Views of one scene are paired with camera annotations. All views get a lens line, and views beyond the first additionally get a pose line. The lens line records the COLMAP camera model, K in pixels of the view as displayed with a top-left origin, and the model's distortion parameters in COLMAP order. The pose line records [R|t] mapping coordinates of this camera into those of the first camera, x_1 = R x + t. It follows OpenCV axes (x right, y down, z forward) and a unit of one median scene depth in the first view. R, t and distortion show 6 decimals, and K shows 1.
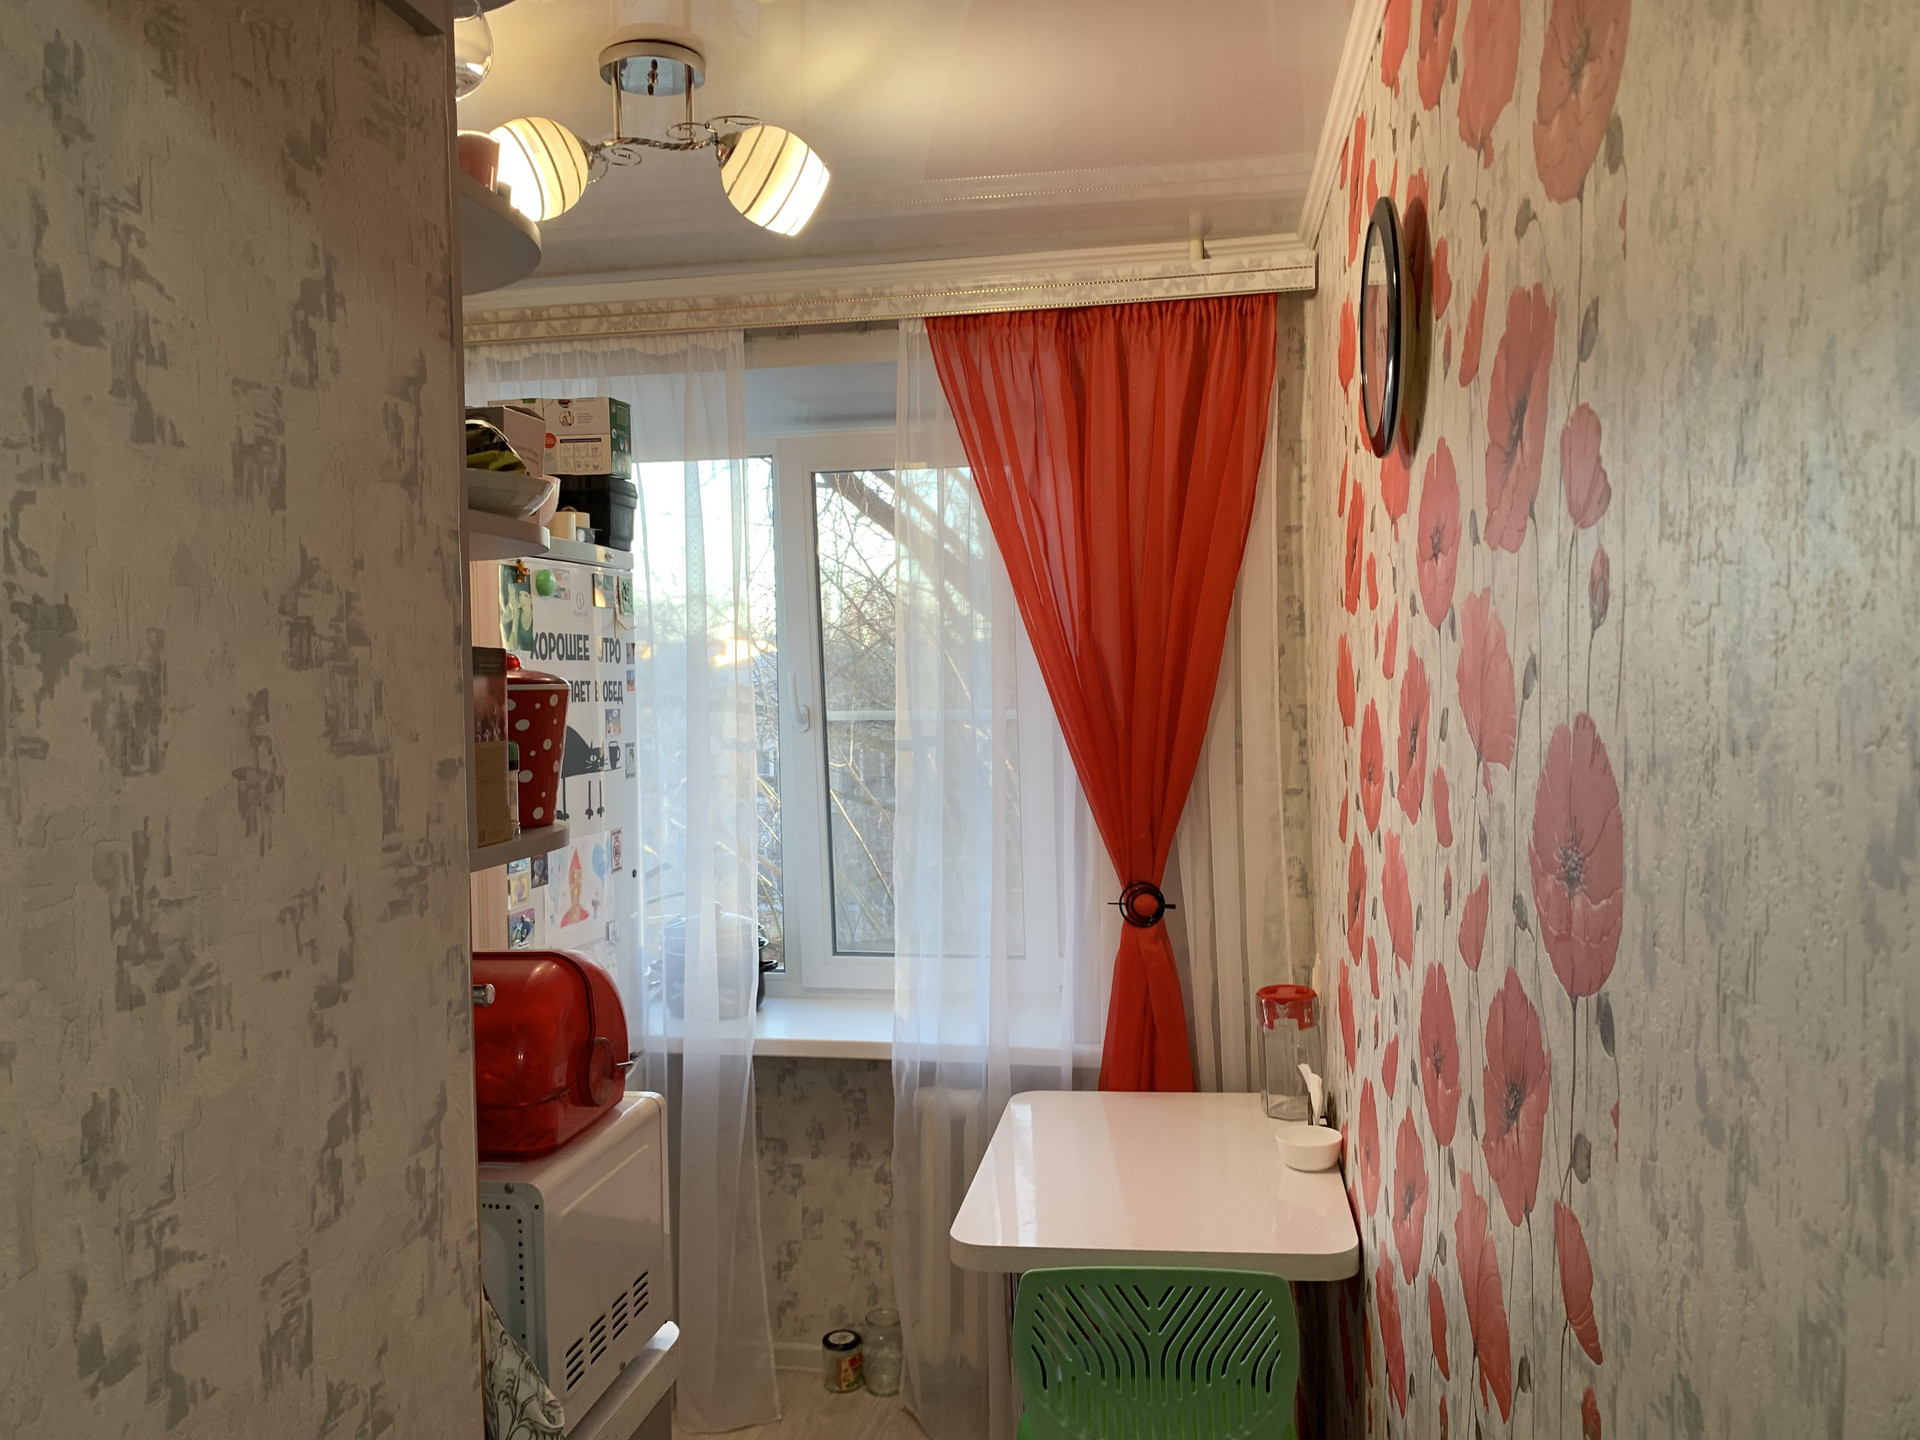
lens RADIAL K [[1471.4, 0, 918.6], [0, 1471.4, 731.0], [0, 0, 1]] dist [0.054175, -0.049546]
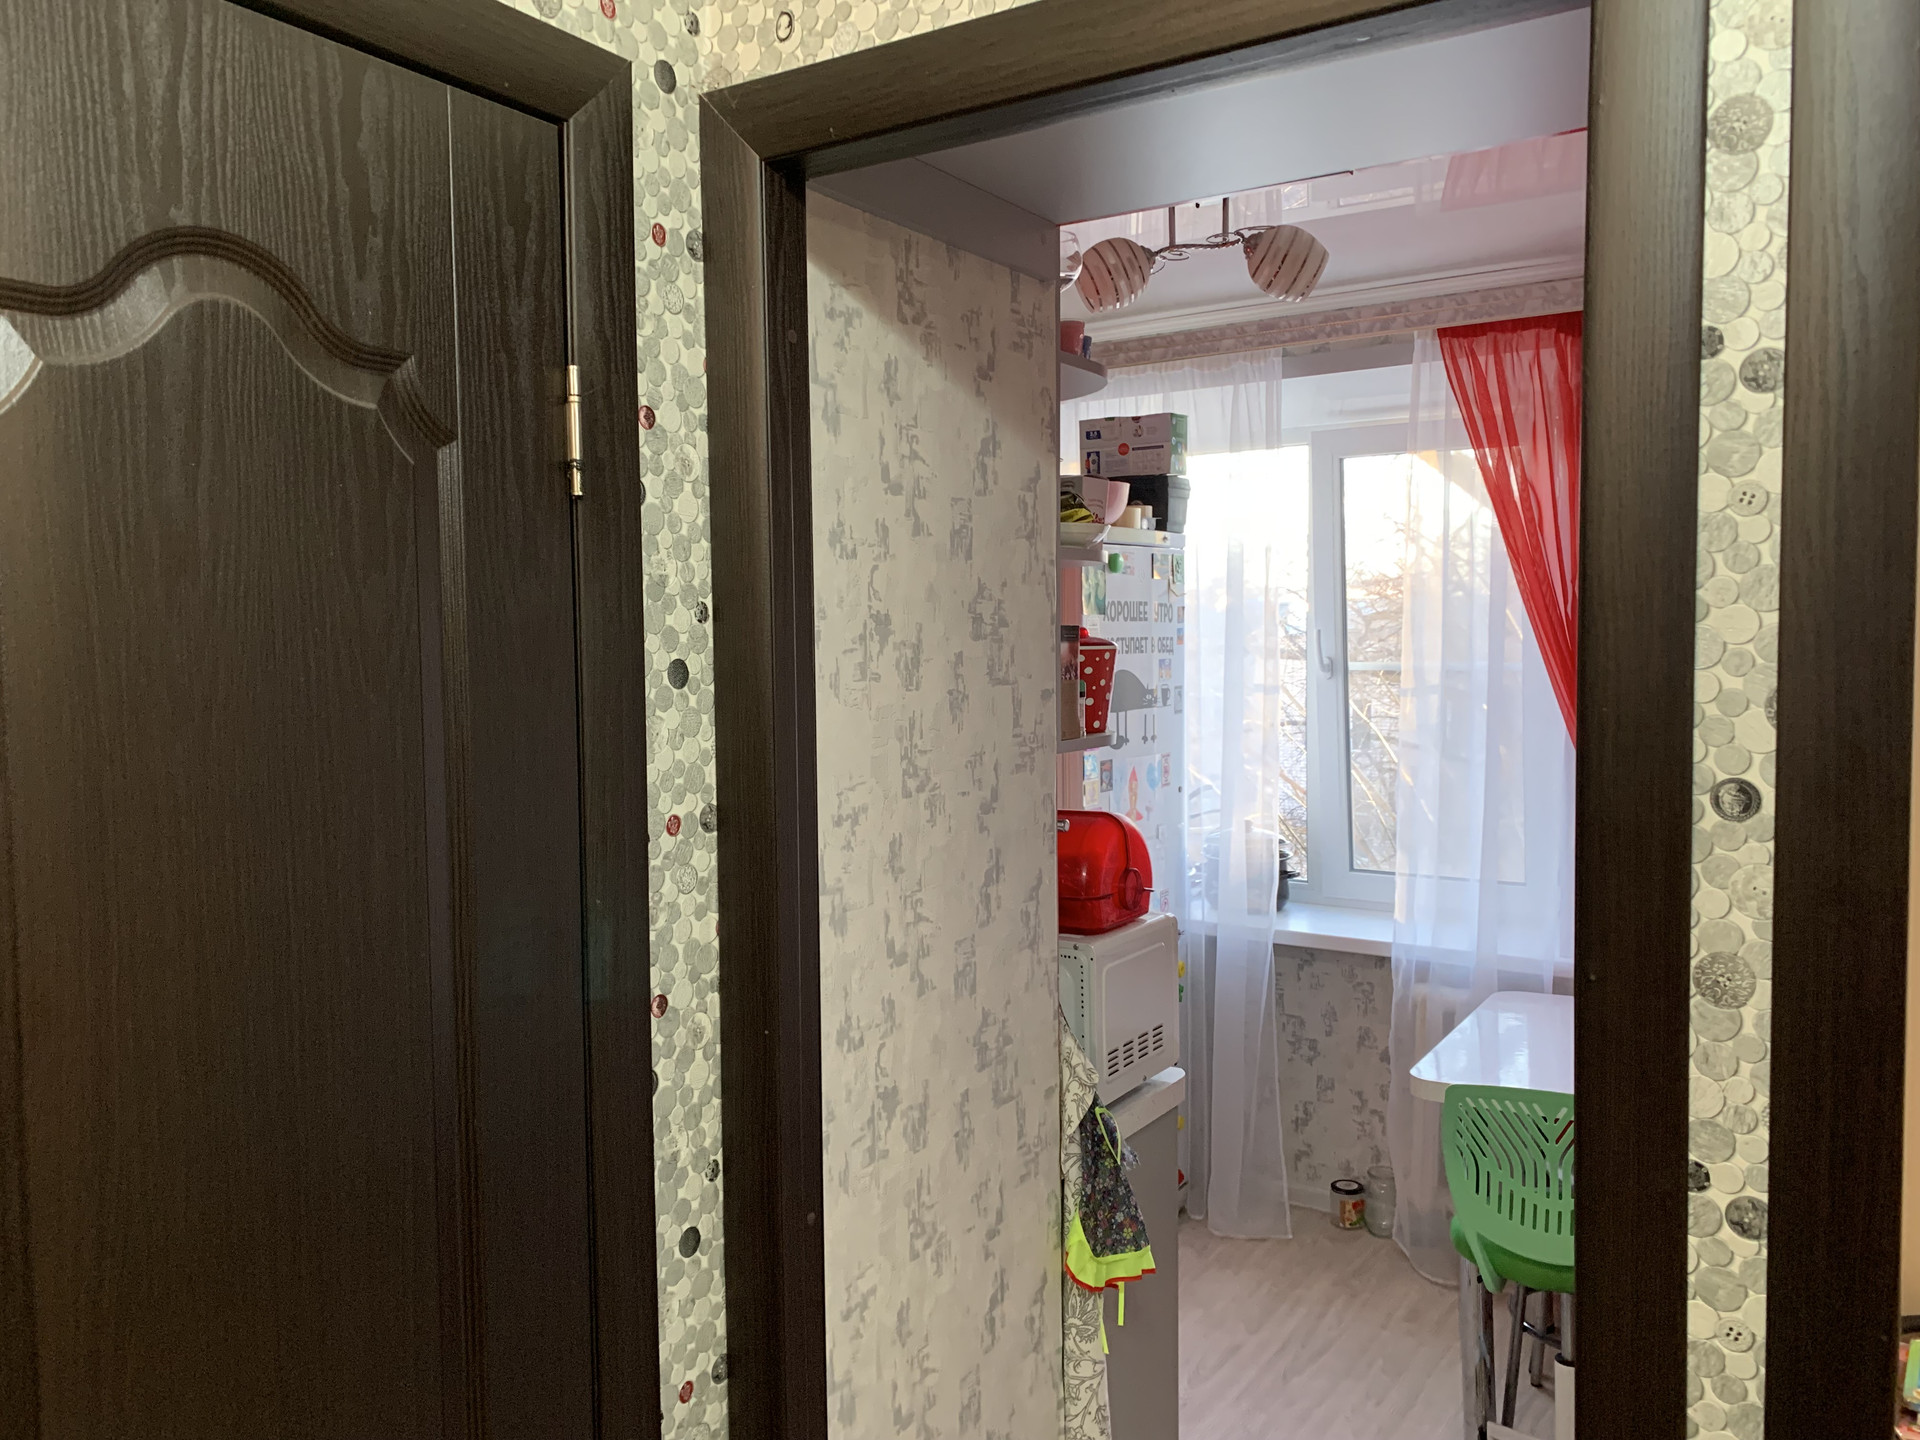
lens RADIAL K [[1471.4, 0, 949.7], [0, 1471.4, 719.8], [0, 0, 1]] dist [0.054175, -0.049546]
pose [[0.932511, 0.029056, -0.359971, 0.193027], [-0.018821, 0.999314, 0.031906, 0.001461], [0.360651, -0.022978, 0.932418, -0.631872]]
